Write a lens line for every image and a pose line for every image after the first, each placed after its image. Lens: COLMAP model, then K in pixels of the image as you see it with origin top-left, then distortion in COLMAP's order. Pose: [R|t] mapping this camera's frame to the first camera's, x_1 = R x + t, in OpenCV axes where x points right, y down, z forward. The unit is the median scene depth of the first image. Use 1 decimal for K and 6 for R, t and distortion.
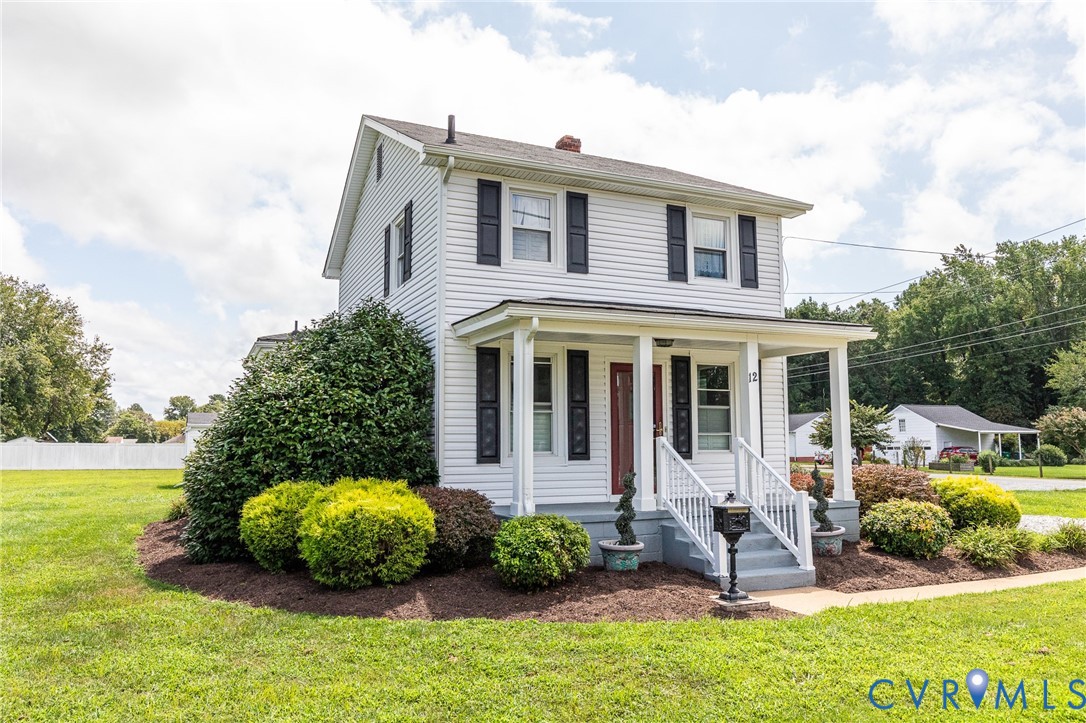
lens RADIAL K [[768.0, 0, 541.7], [0, 768.0, 363.3], [0, 0, 1]] dist [0.011085, -0.001432]
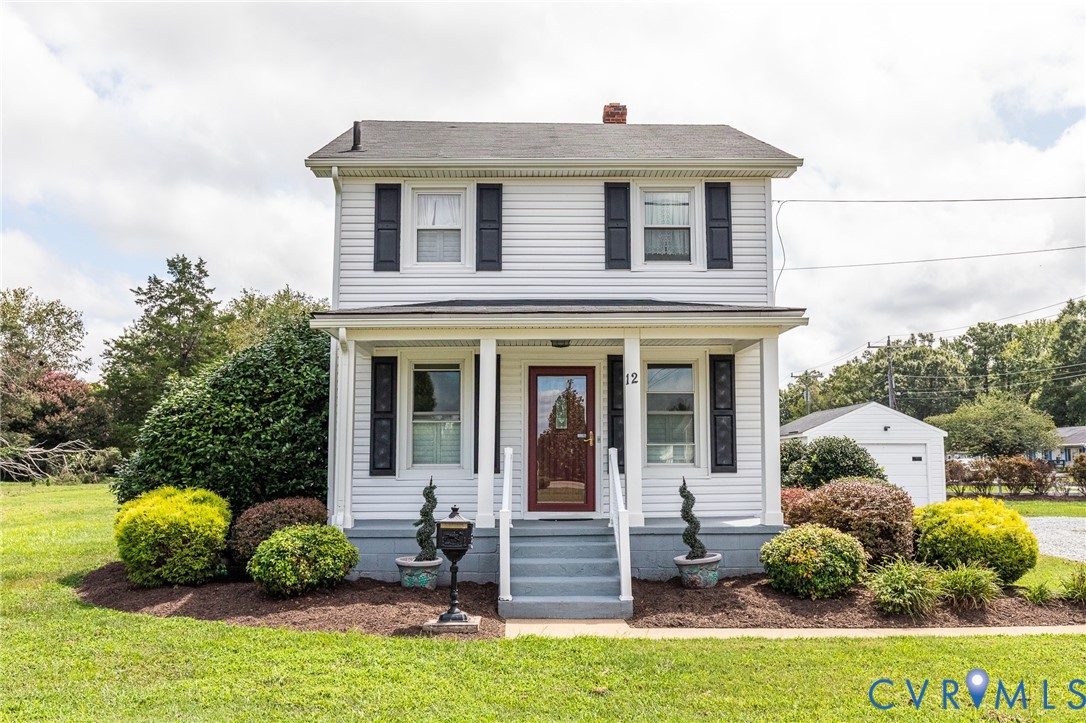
lens RADIAL K [[915.1, 0, 542.9], [0, 915.1, 359.0], [0, 0, 1]] dist [0.009500, 0.004089]
pose [[0.919754, -0.041254, -0.390321, 0.536973], [0.039713, 0.999139, -0.012021, 0.004222], [0.390481, -0.004445, 0.920600, 0.011970]]
